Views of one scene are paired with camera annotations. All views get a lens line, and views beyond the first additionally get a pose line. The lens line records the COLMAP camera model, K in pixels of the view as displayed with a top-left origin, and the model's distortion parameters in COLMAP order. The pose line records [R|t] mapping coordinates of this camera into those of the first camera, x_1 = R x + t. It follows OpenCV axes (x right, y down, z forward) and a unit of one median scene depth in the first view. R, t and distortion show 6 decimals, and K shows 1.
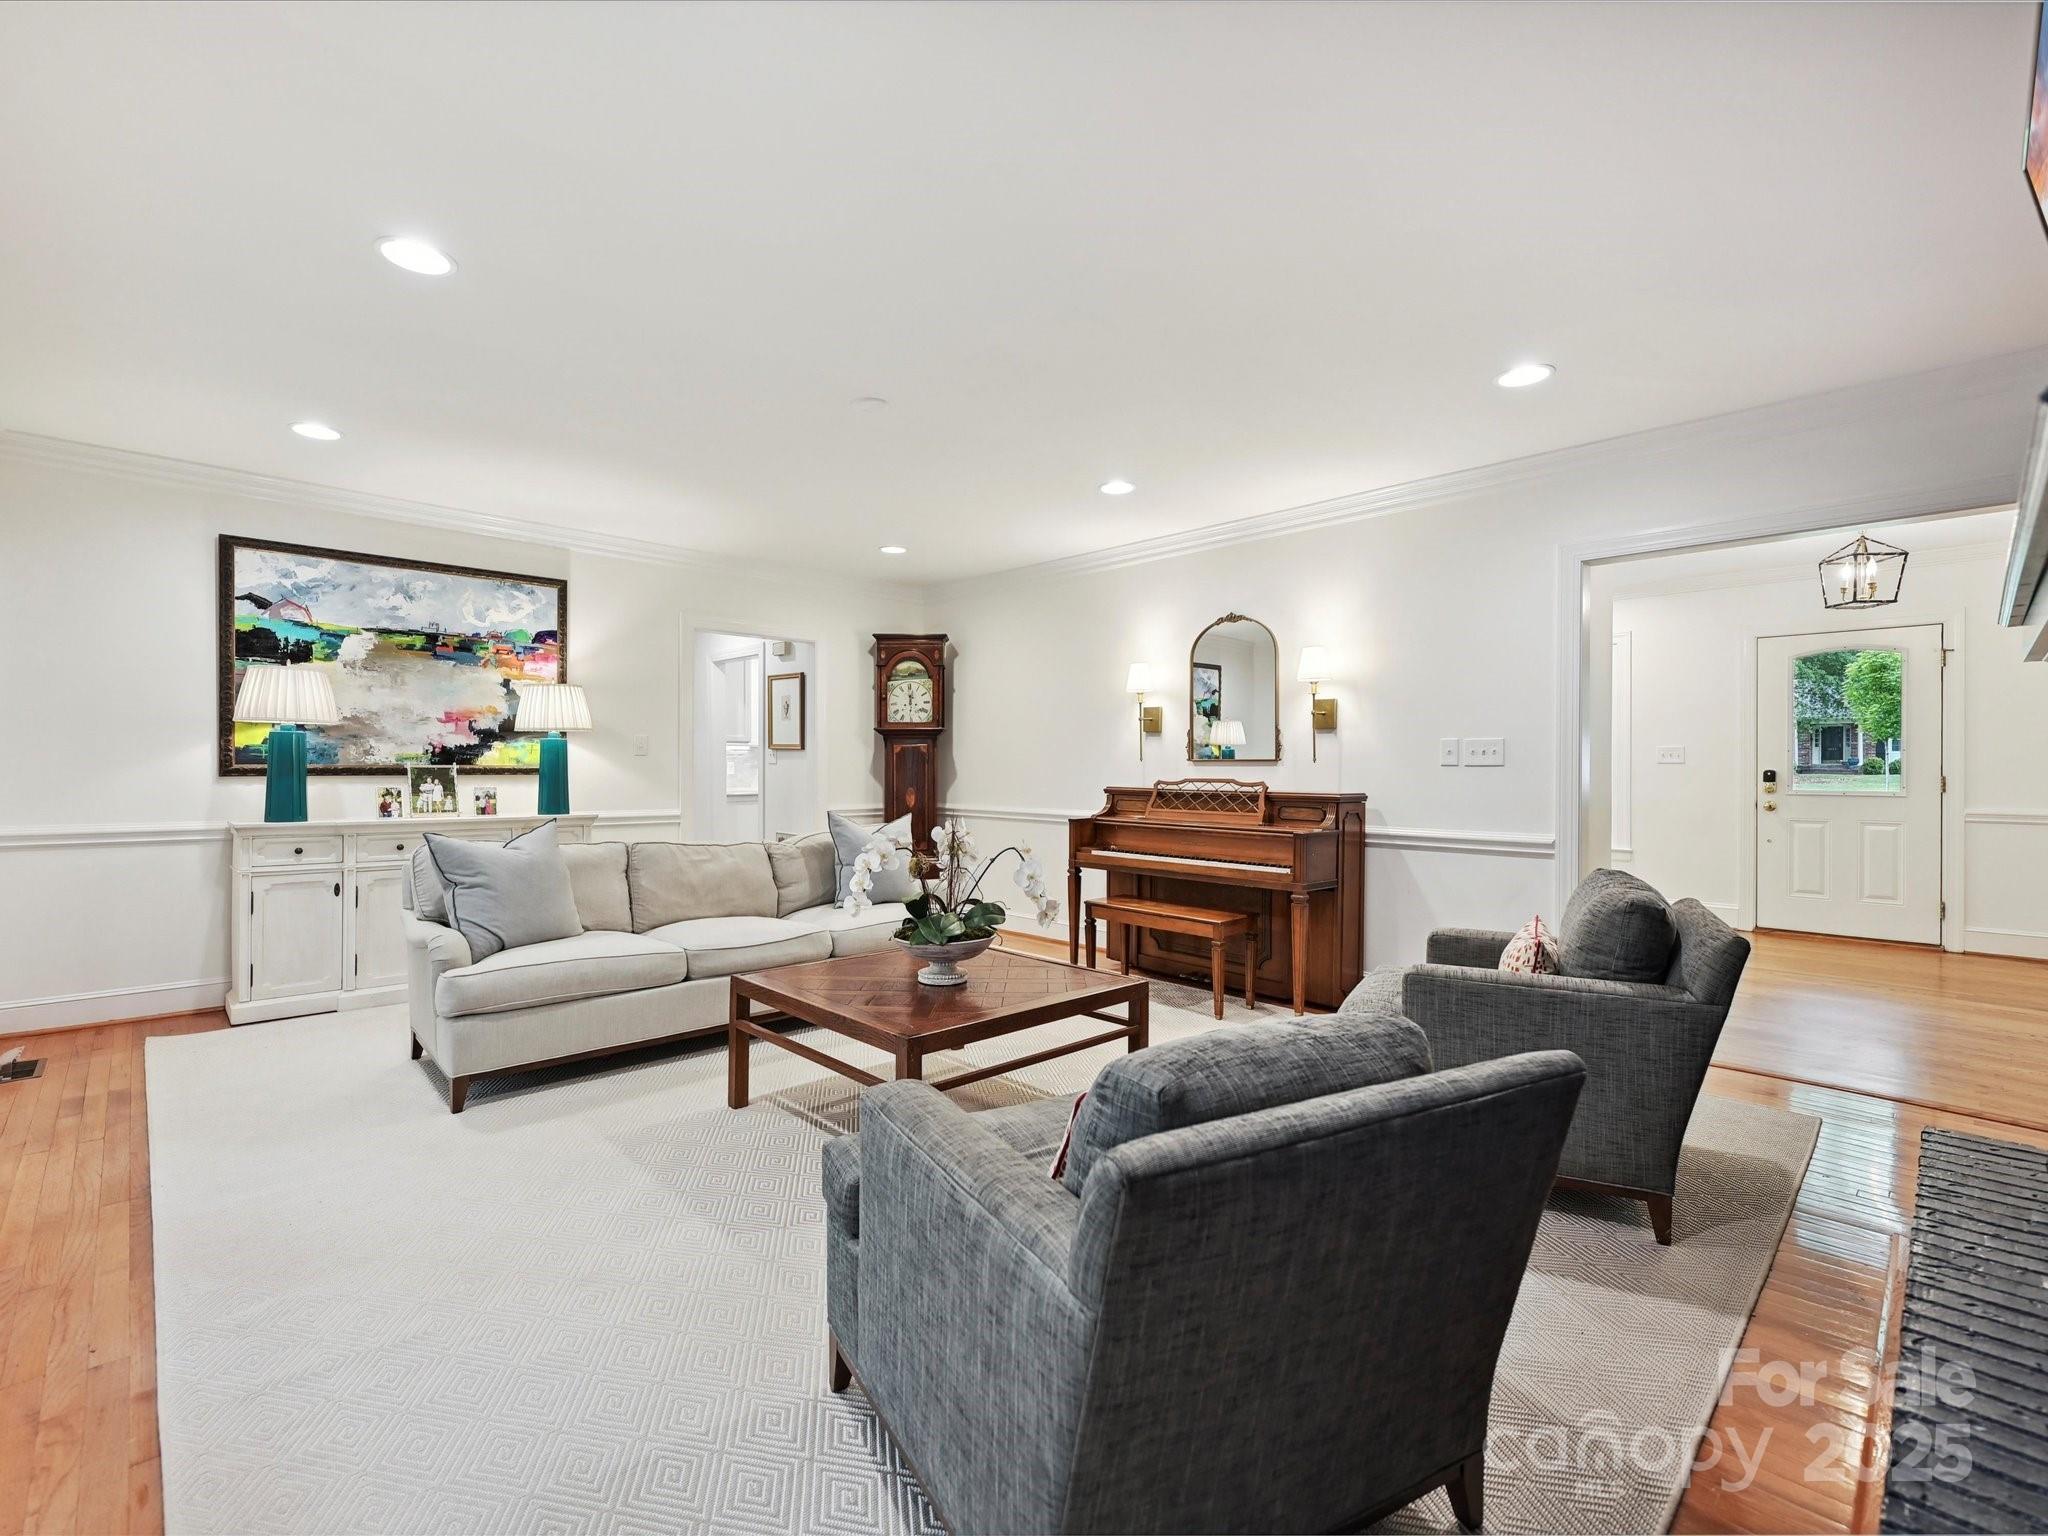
lens RADIAL K [[928.6, 0, 1022.7], [0, 928.6, 766.6], [0, 0, 1]] dist [-0.001751, -0.000068]
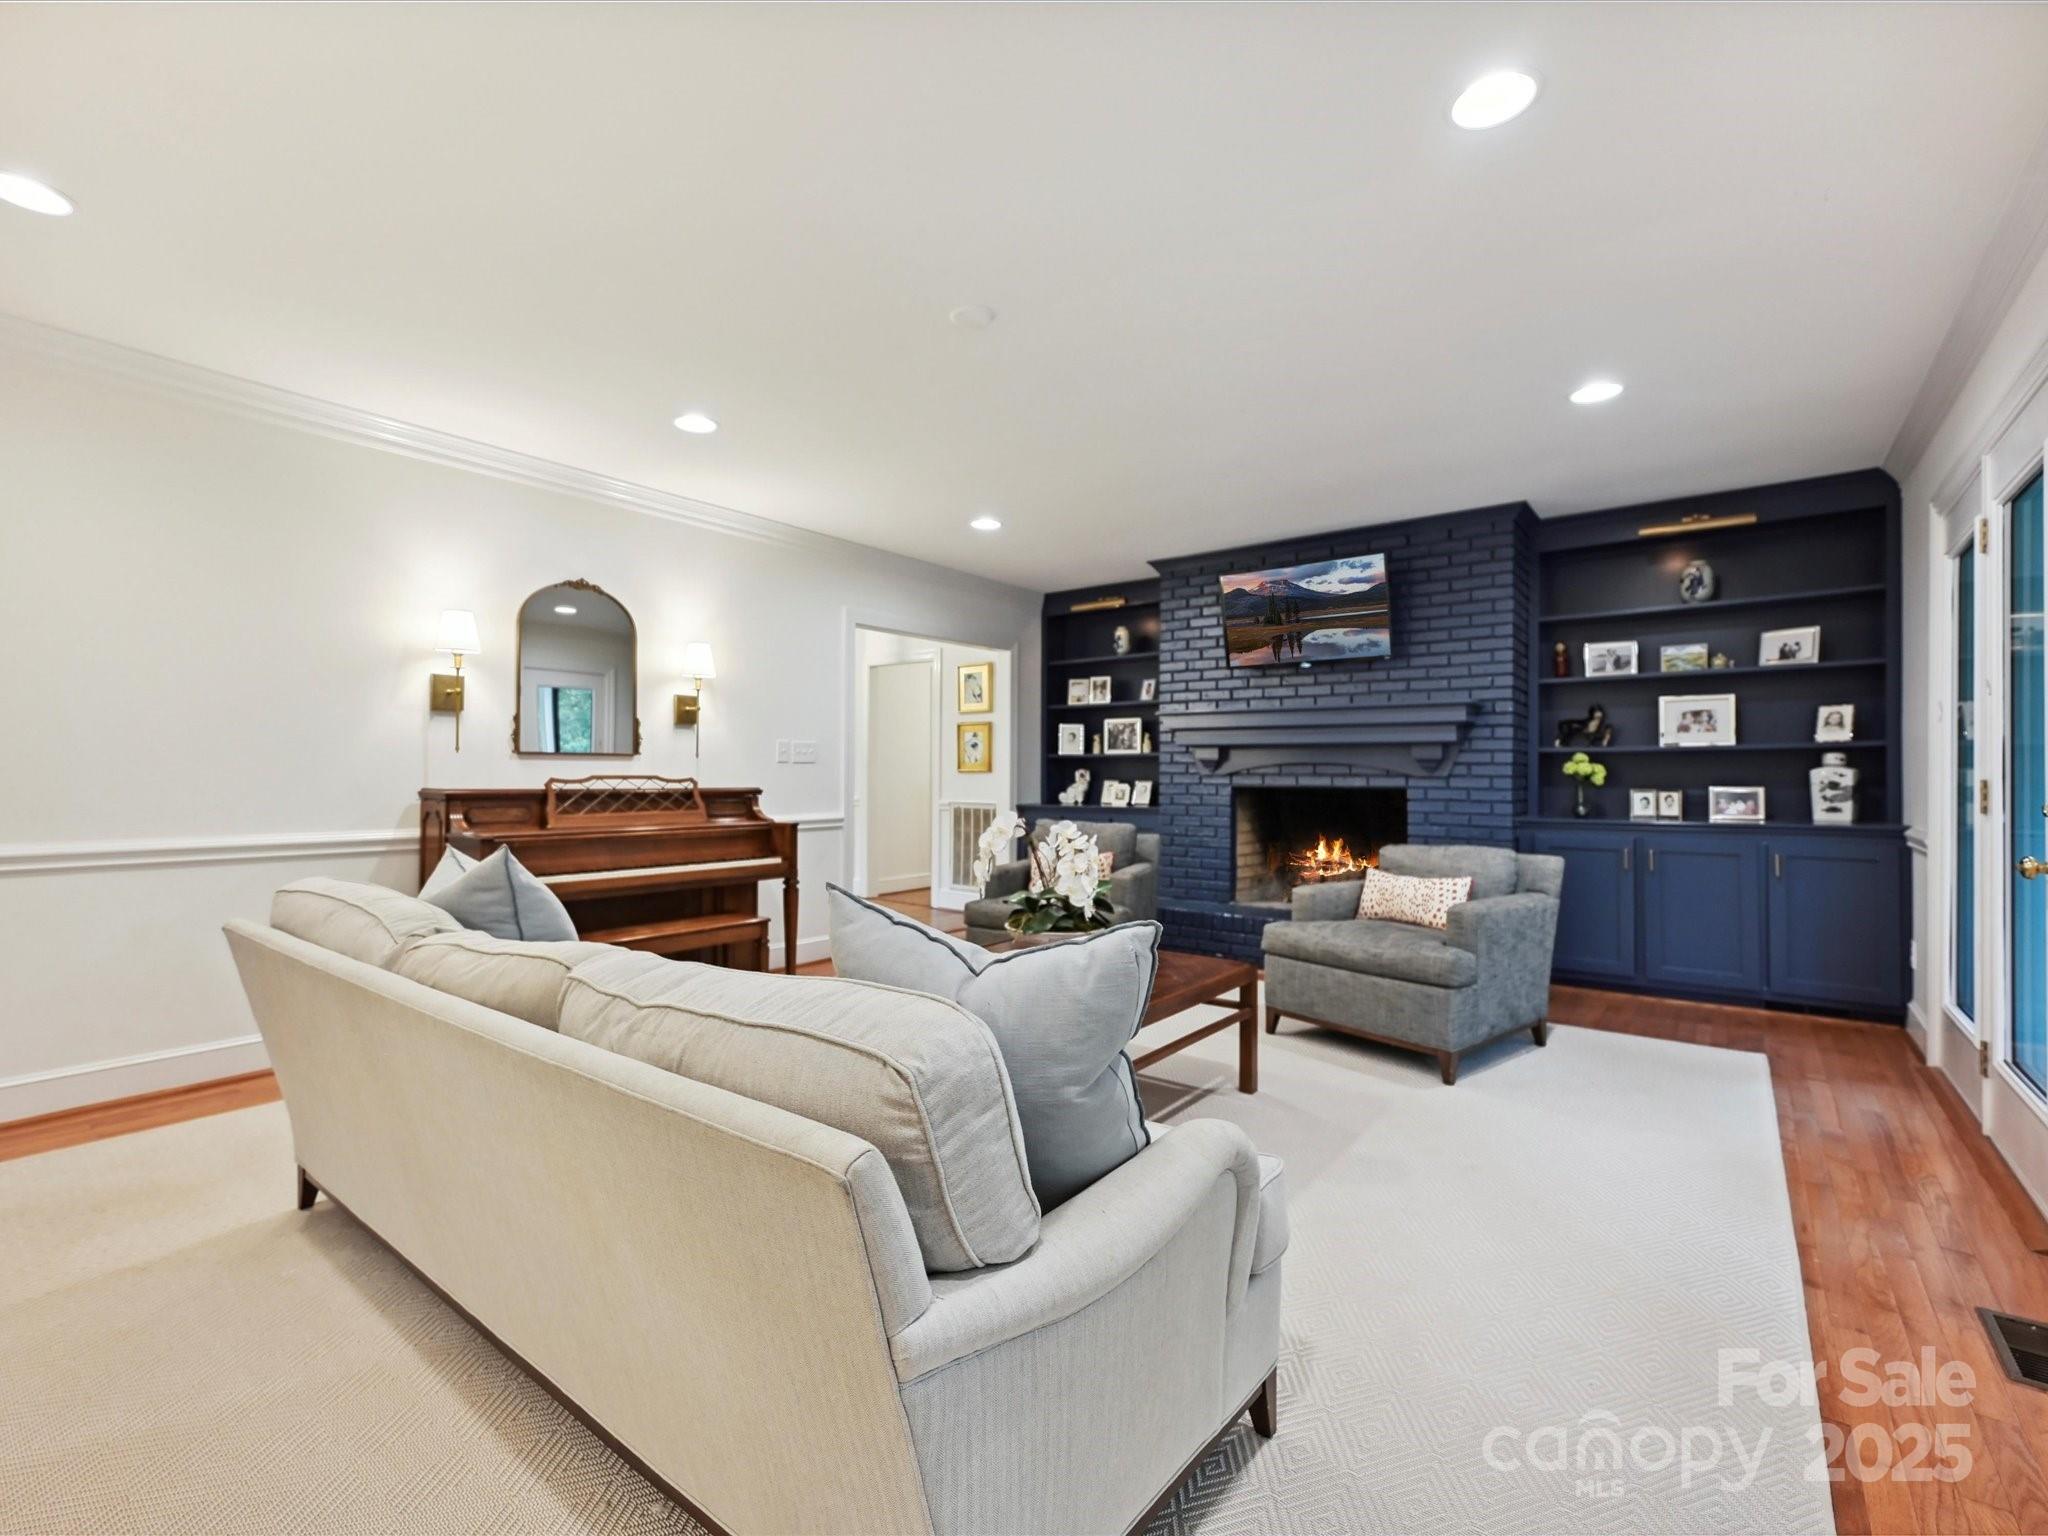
lens RADIAL K [[928.6, 0, 1029.3], [0, 928.6, 776.5], [0, 0, 1]] dist [-0.001751, -0.000068]
pose [[-0.091619, -0.009695, 0.995747, -0.681688], [-0.010193, 0.999909, 0.008798, 0.002906], [-0.995742, -0.009344, -0.091709, 0.708594]]
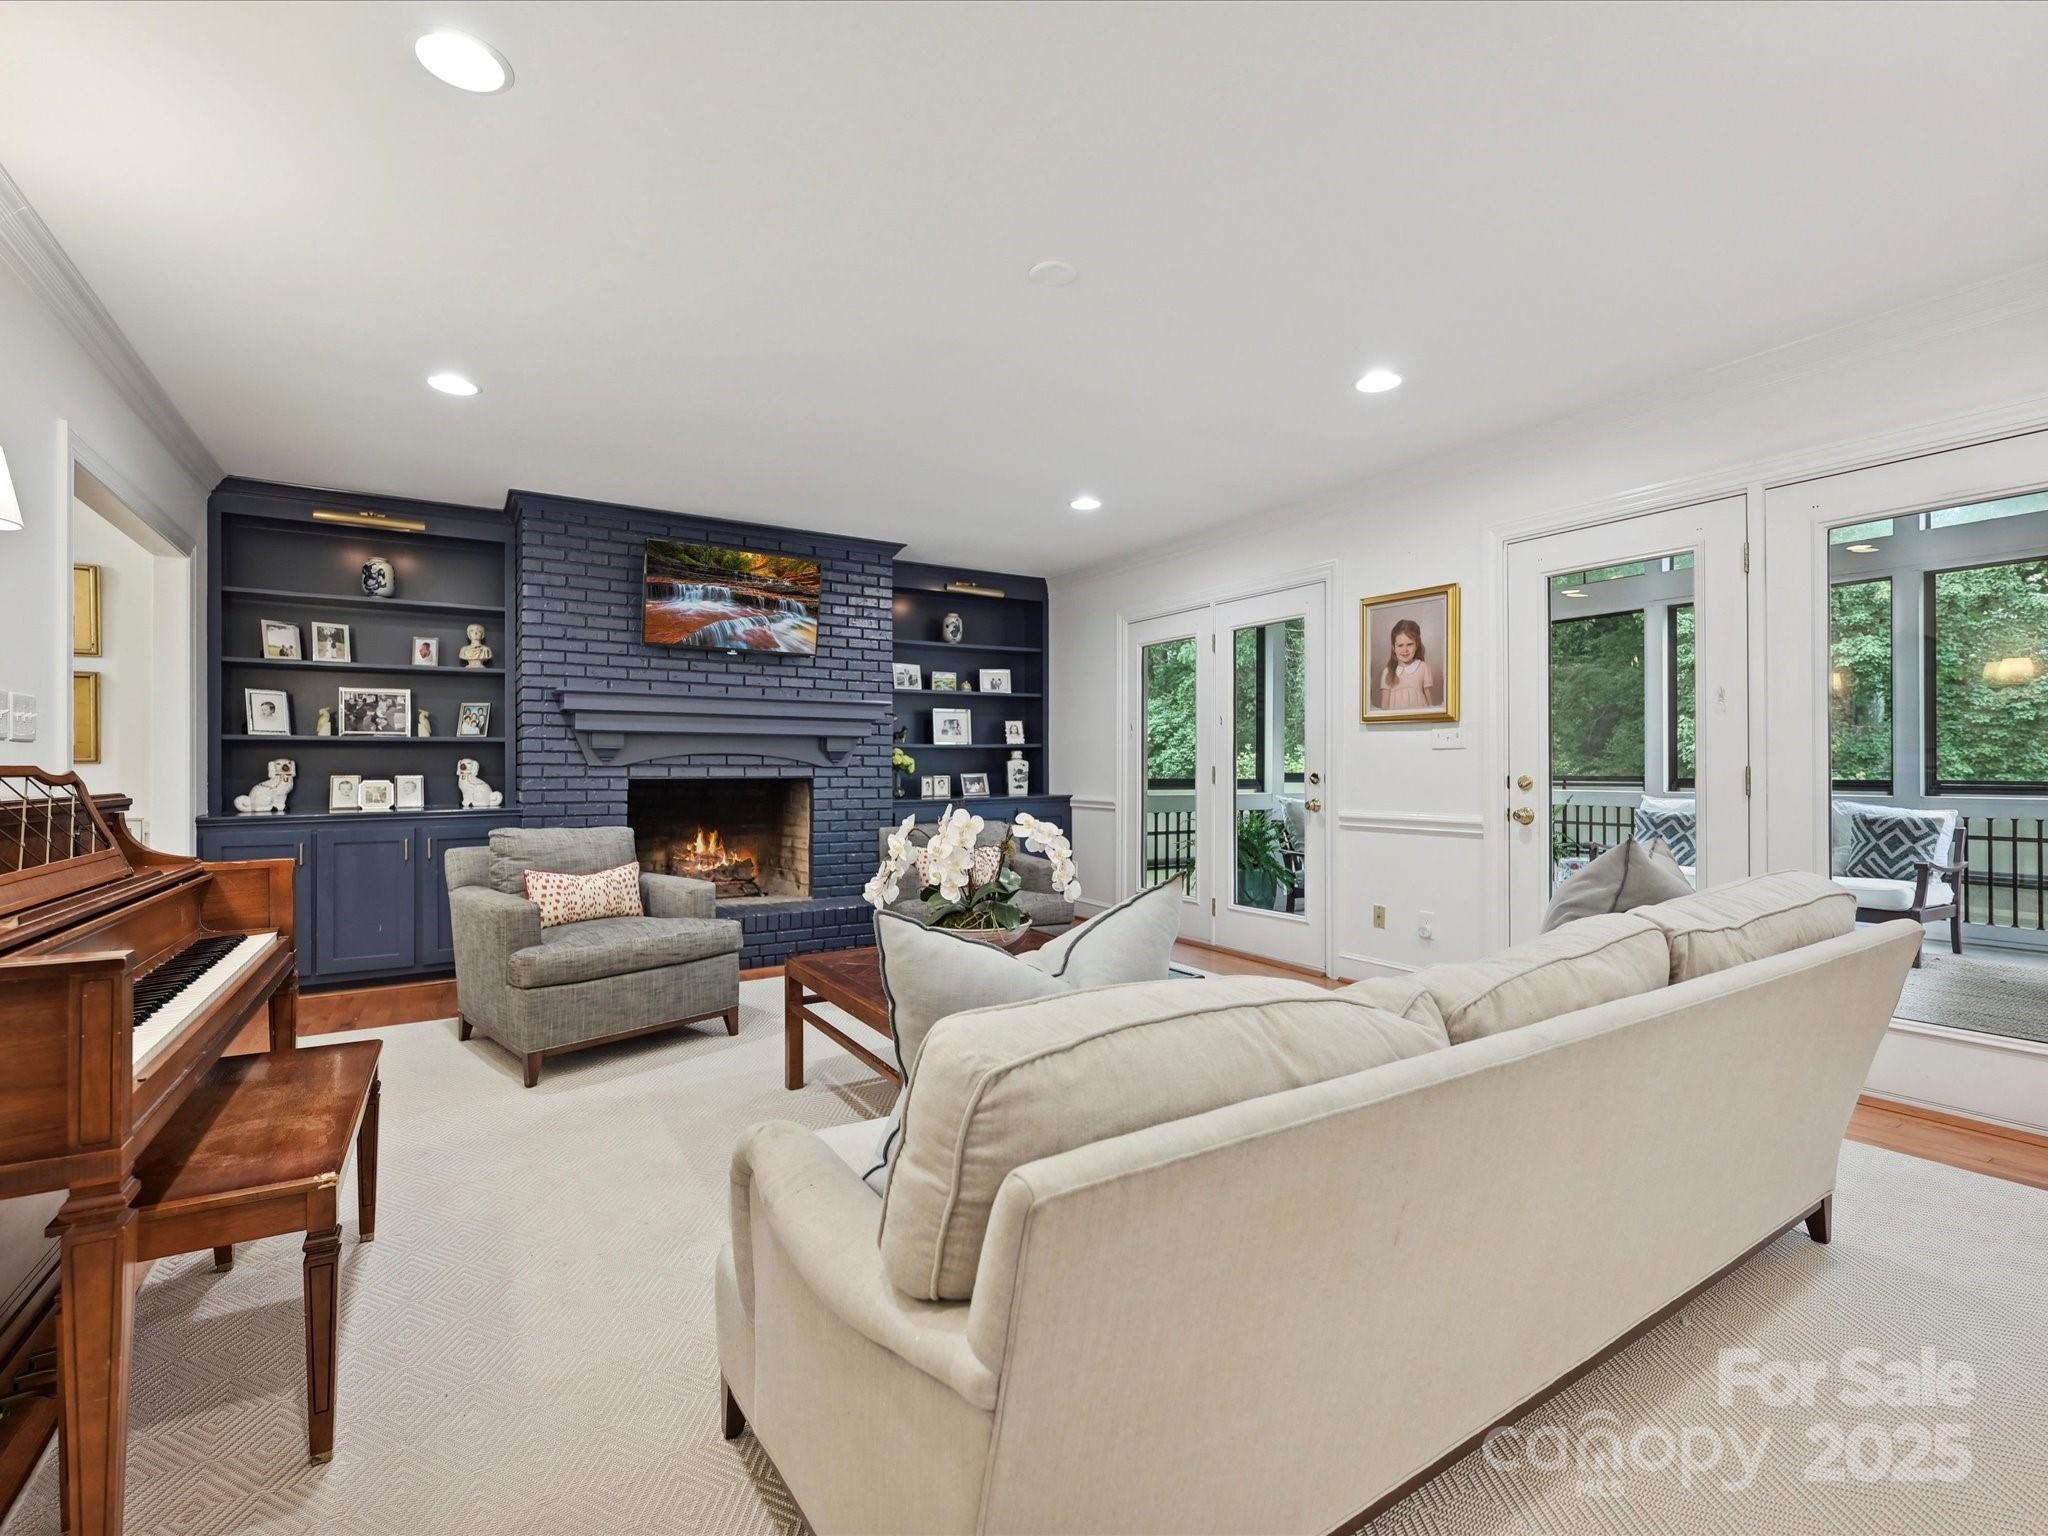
lens RADIAL K [[928.6, 0, 1021.6], [0, 928.6, 764.7], [0, 0, 1]] dist [-0.001751, -0.000068]
pose [[-0.972626, -0.003836, 0.232346, -0.194251], [-0.006072, 0.999942, -0.008908, 0.013554], [-0.232299, -0.010075, -0.972592, 1.241980]]
